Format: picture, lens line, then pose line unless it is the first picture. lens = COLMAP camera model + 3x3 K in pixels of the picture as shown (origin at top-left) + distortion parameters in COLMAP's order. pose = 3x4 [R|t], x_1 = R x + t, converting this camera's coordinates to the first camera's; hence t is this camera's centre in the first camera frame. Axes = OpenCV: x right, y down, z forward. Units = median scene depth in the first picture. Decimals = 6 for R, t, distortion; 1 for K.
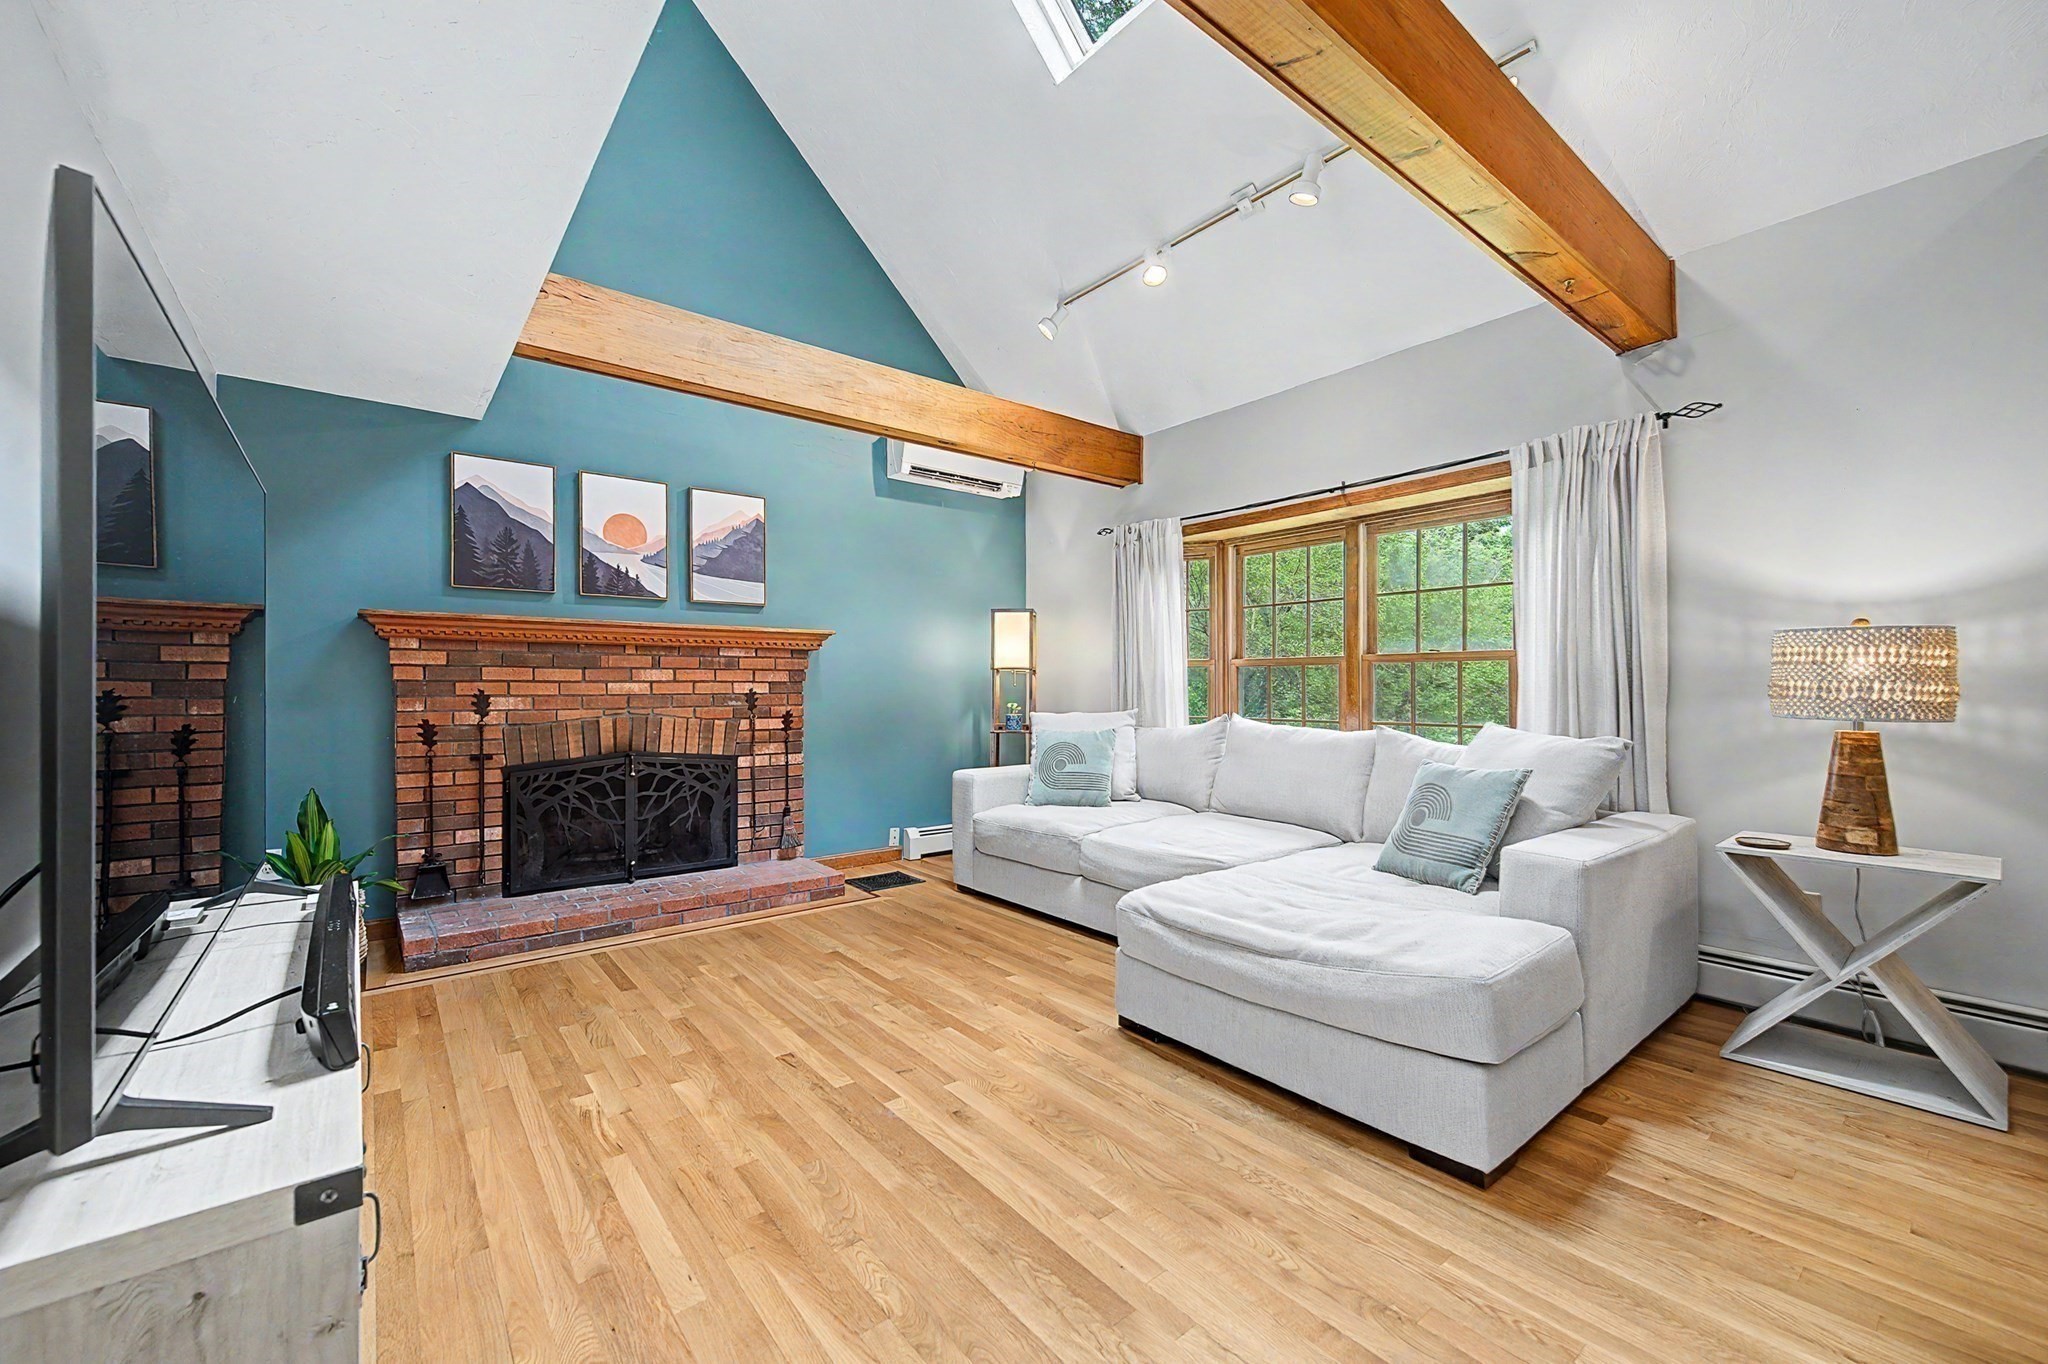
lens RADIAL K [[829.4, 0, 1038.6], [0, 829.4, 690.9], [0, 0, 1]] dist [0.001916, 0.000011]
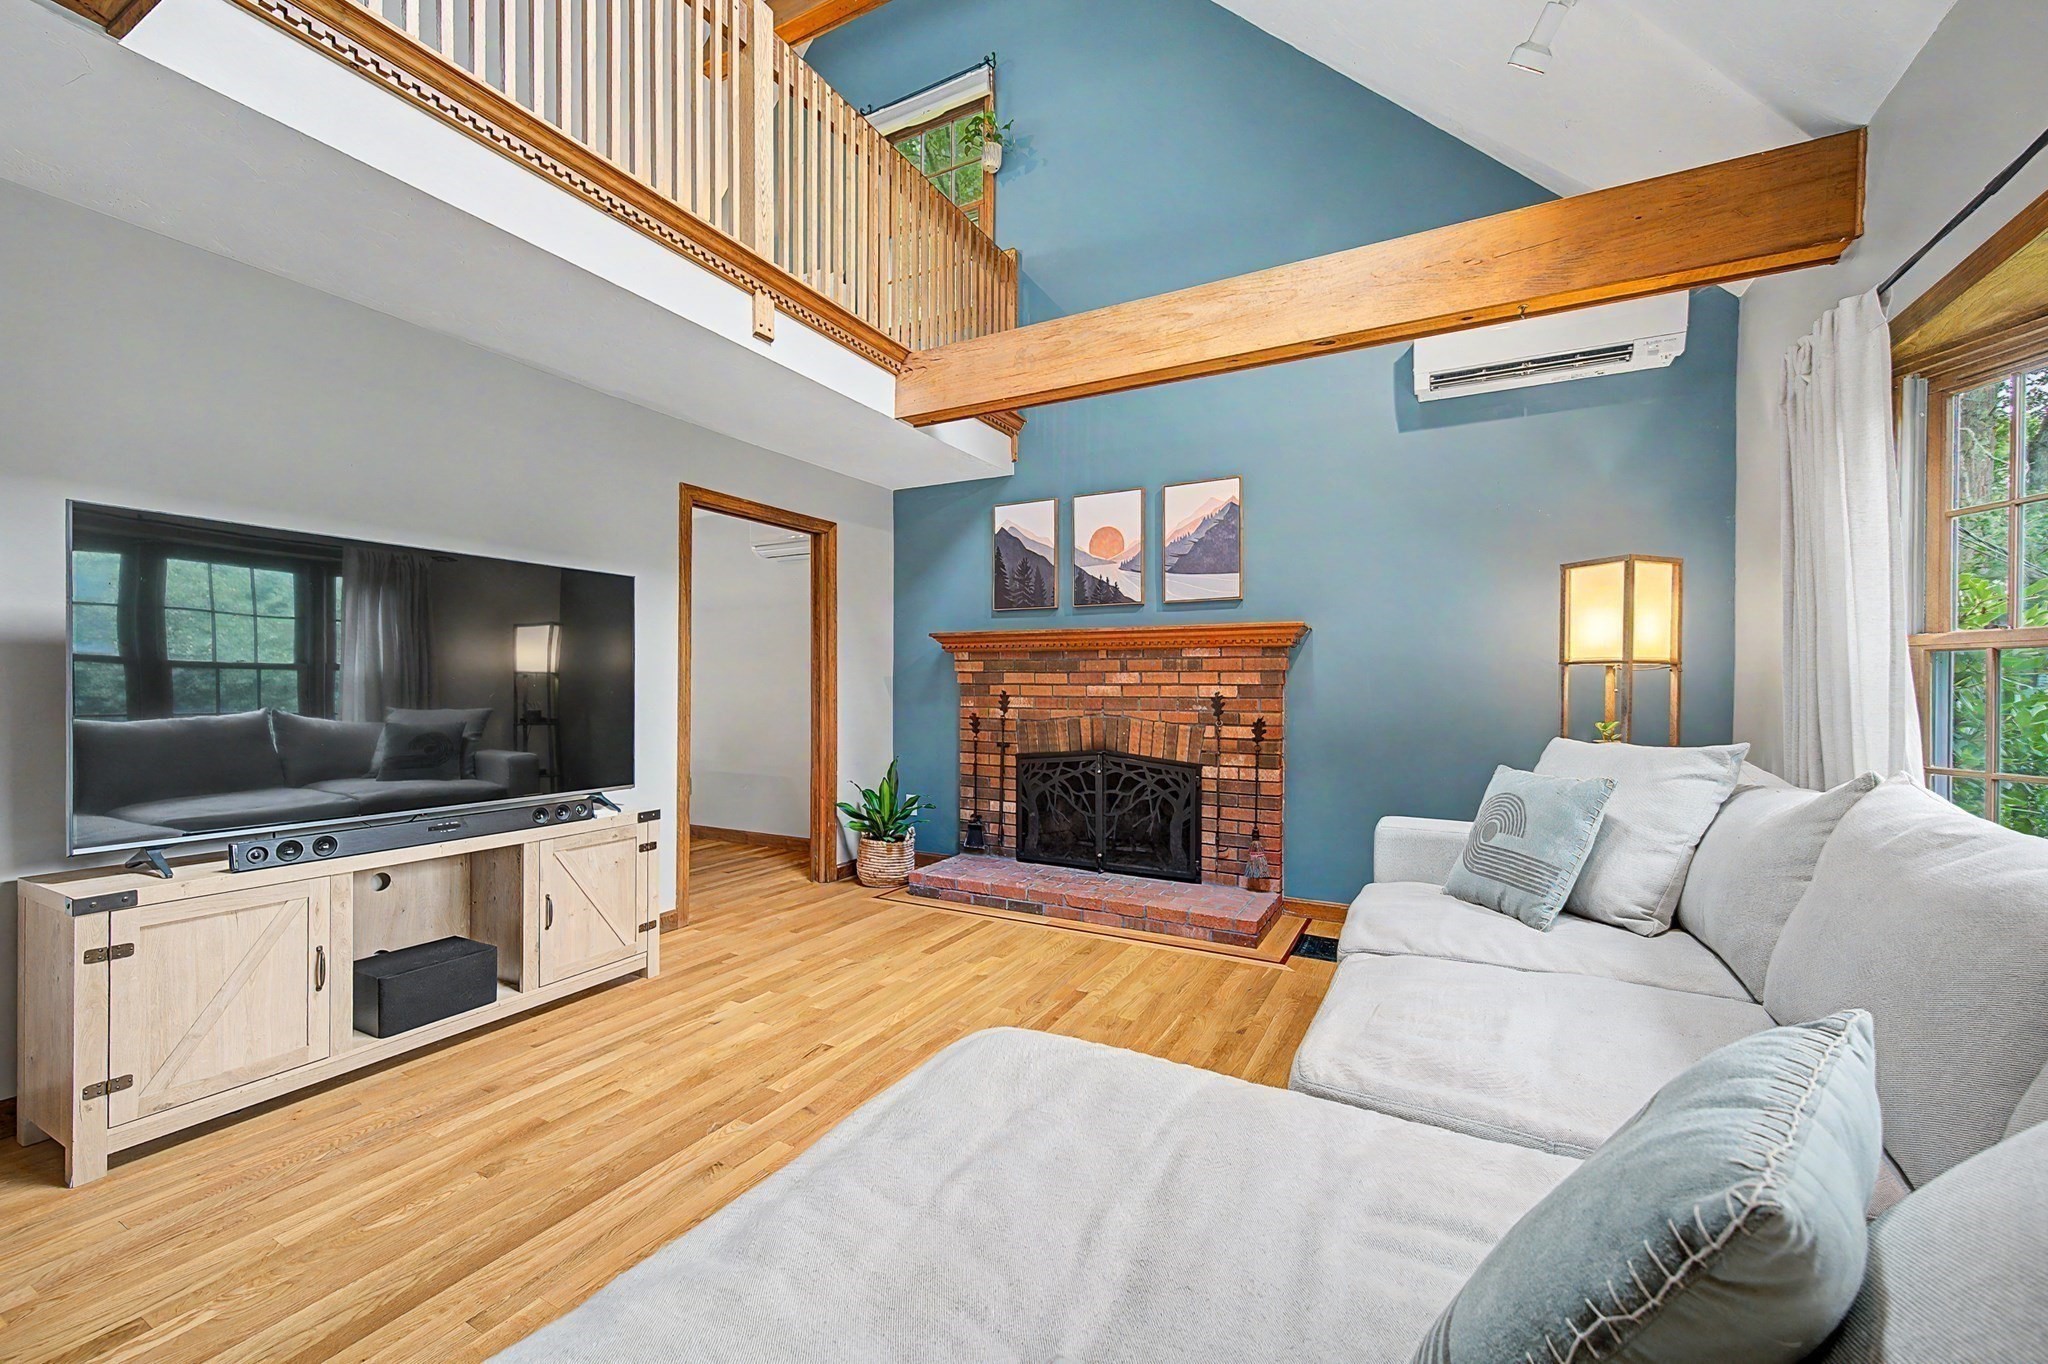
lens RADIAL K [[829.4, 0, 1038.6], [0, 829.4, 690.9], [0, 0, 1]] dist [0.001916, 0.000011]
pose [[0.365462, 0.007892, -0.930793, 0.475650], [-0.009572, 0.999943, 0.004720, -0.007160], [0.930777, 0.007185, 0.365516, 0.546866]]
